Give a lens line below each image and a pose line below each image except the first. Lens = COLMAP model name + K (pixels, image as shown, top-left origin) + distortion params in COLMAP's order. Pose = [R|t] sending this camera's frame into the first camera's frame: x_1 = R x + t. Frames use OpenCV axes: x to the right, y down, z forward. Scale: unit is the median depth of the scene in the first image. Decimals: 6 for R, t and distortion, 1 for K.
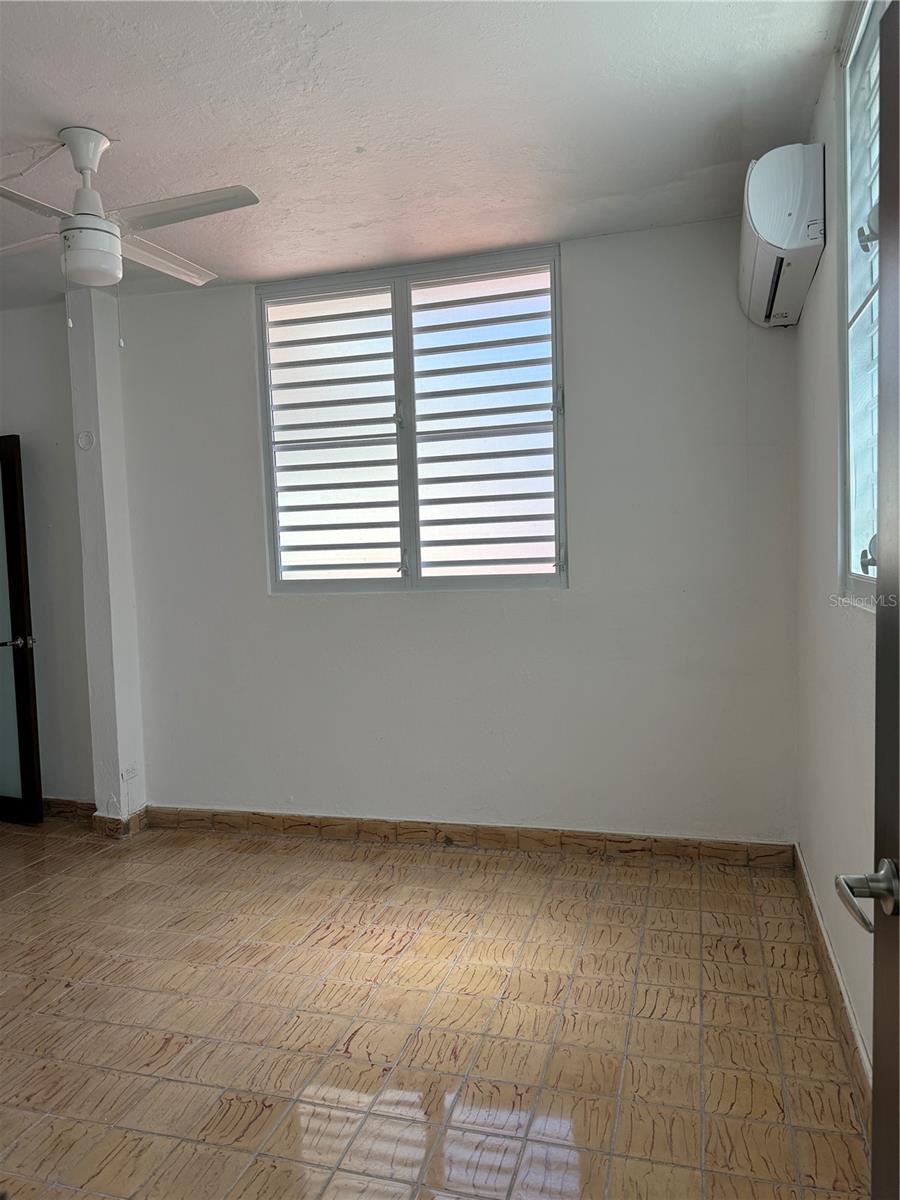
lens RADIAL K [[855.0, 0, 450.7], [0, 855.0, 605.2], [0, 0, 1]] dist [0.195391, -0.194208]
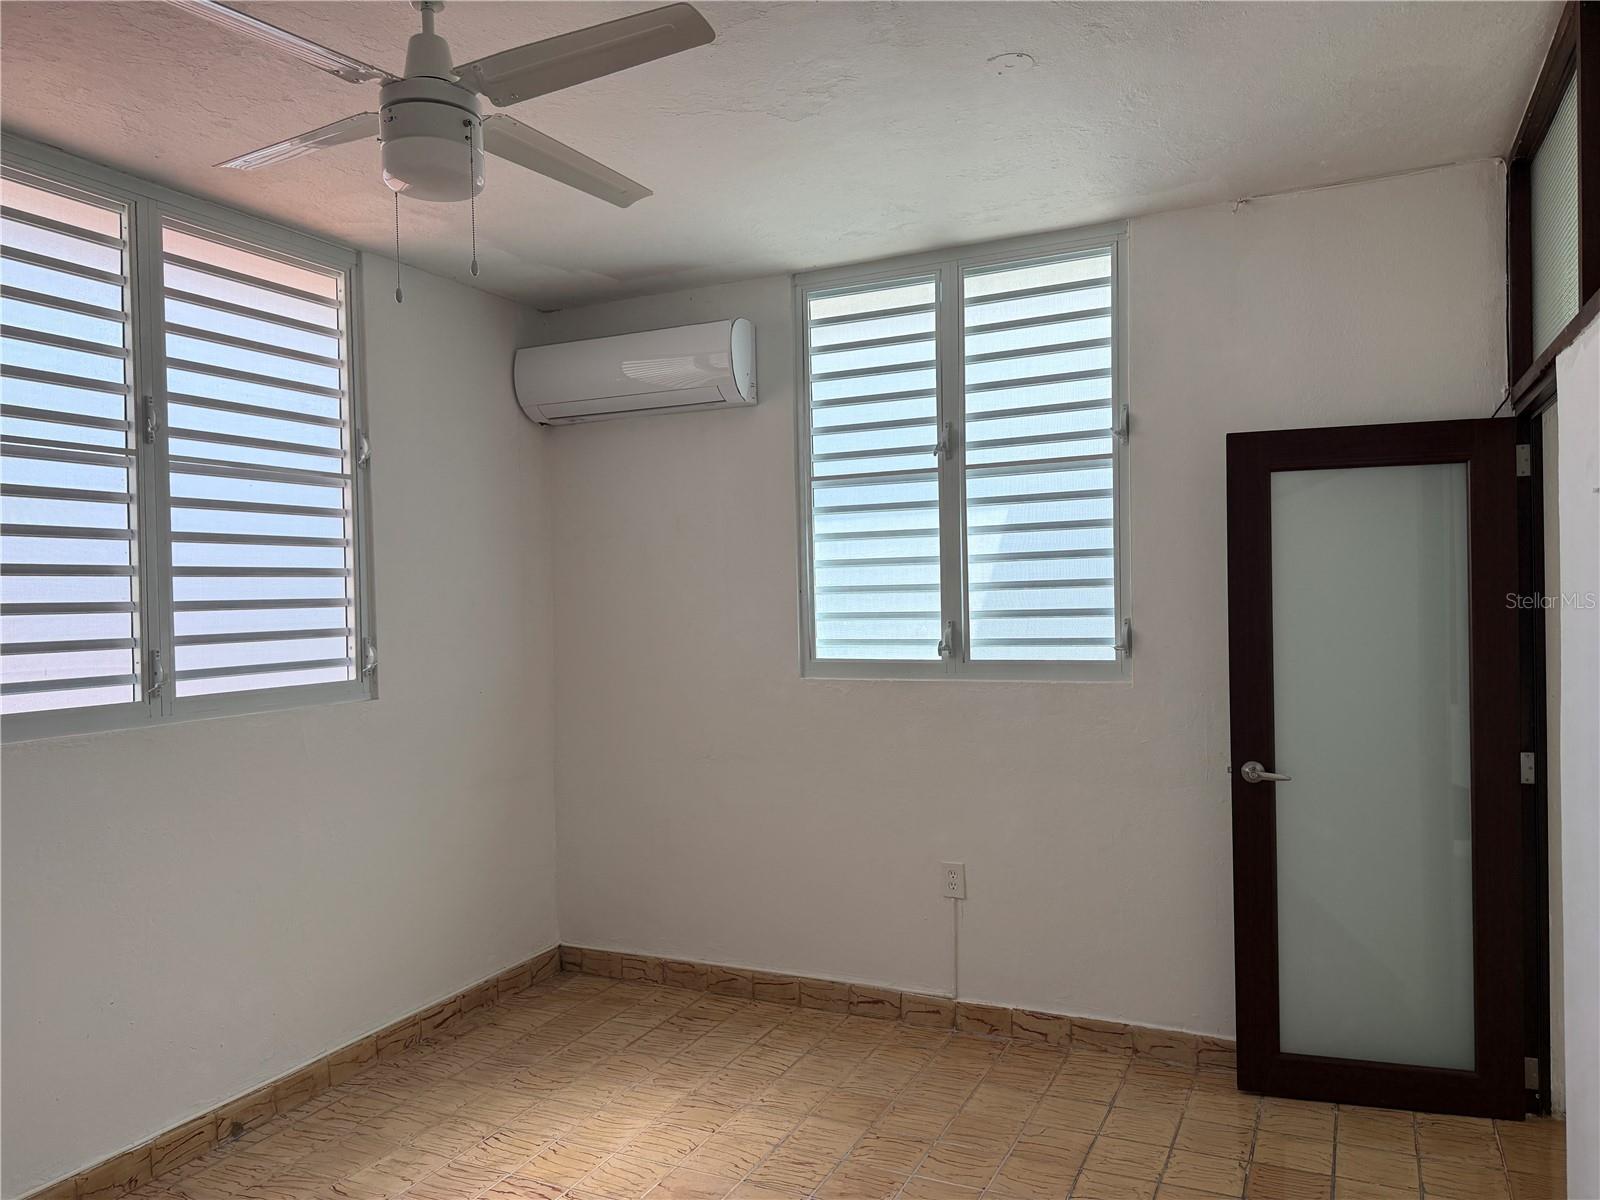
lens RADIAL K [[1137.0, 0, 806.8], [0, 1137.0, 594.5], [0, 0, 1]] dist [0.048697, -0.050625]
pose [[0.156620, 0.031940, 0.987142, -0.785130], [0.078598, 0.995904, -0.044693, -0.035795], [-0.984527, 0.084587, 0.153468, 0.470236]]
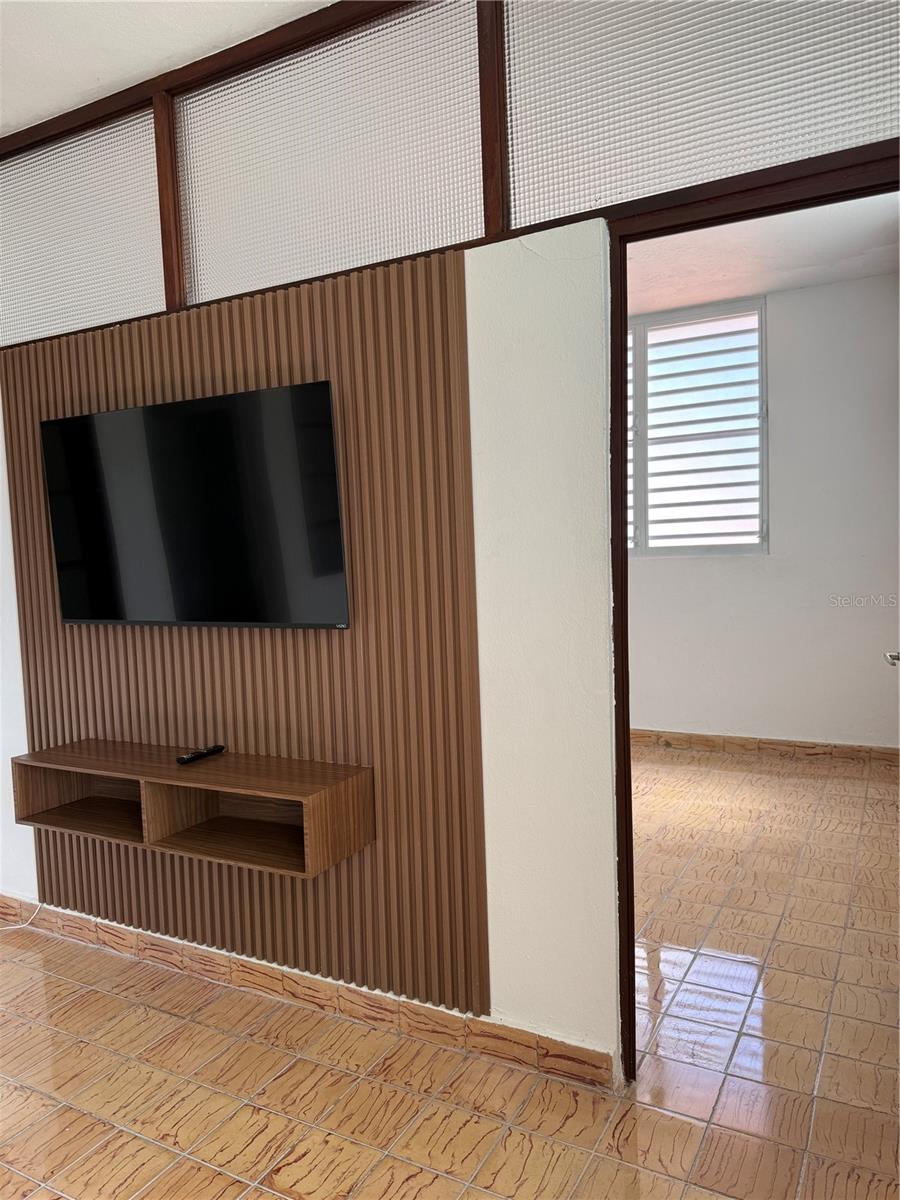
lens RADIAL K [[852.7, 0, 438.2], [0, 852.7, 606.0], [0, 0, 1]] dist [0.048697, -0.050625]
pose [[0.976679, 0.016731, -0.214052, -0.073643], [-0.013796, 0.999789, 0.015198, 0.045323], [0.214261, -0.011891, 0.976704, -0.381357]]
